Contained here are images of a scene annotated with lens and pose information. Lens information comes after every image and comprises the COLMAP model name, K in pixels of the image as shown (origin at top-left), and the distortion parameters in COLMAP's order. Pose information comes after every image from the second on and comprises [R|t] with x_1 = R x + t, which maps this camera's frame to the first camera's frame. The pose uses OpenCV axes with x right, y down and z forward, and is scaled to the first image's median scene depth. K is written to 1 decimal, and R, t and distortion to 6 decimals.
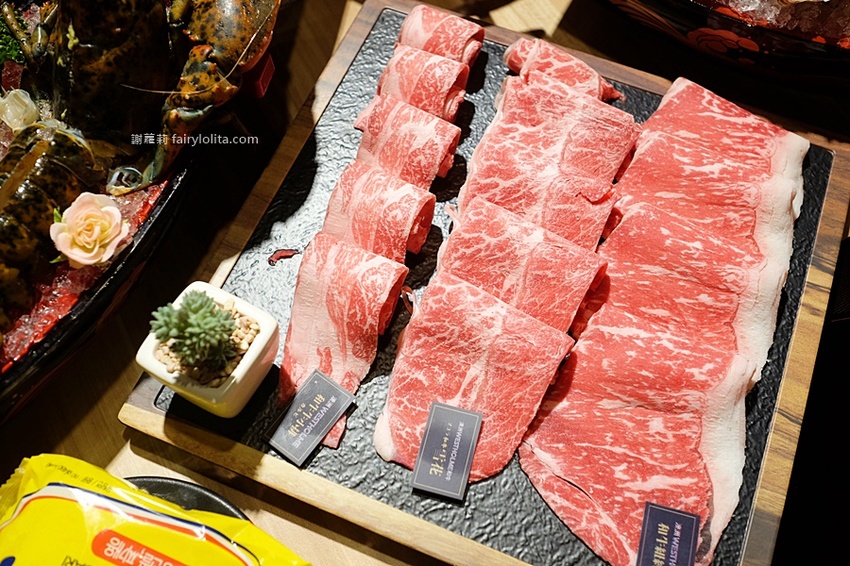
lens RADIAL K [[848.8, 0, 425.4], [0, 848.8, 282.6], [0, 0, 1]] dist [-0.033845, 0.000000]
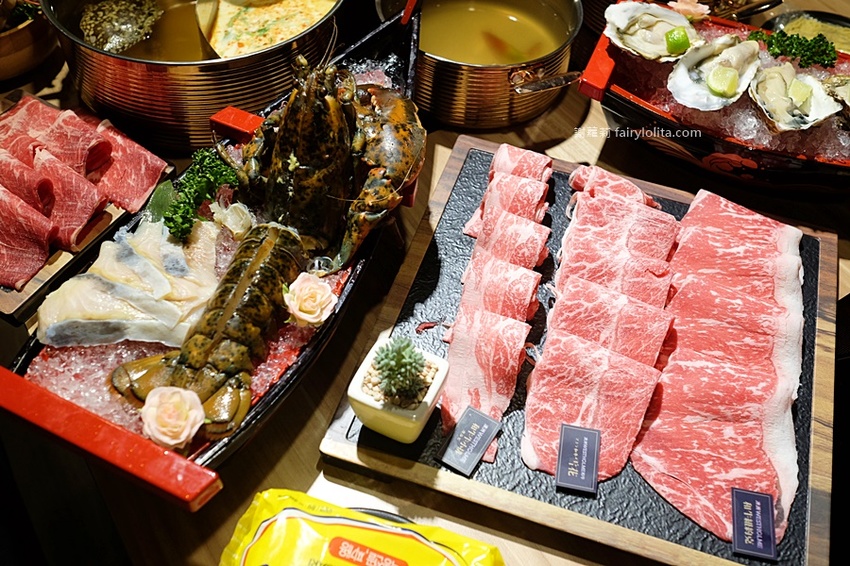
lens RADIAL K [[848.8, 0, 425.6], [0, 848.8, 283.4], [0, 0, 1]] dist [-0.033845, 0.000000]
pose [[0.996654, -0.037797, 0.072466, -0.285174], [0.051281, 0.979591, -0.194347, 0.170113], [-0.063641, 0.197413, 0.978252, -0.309049]]
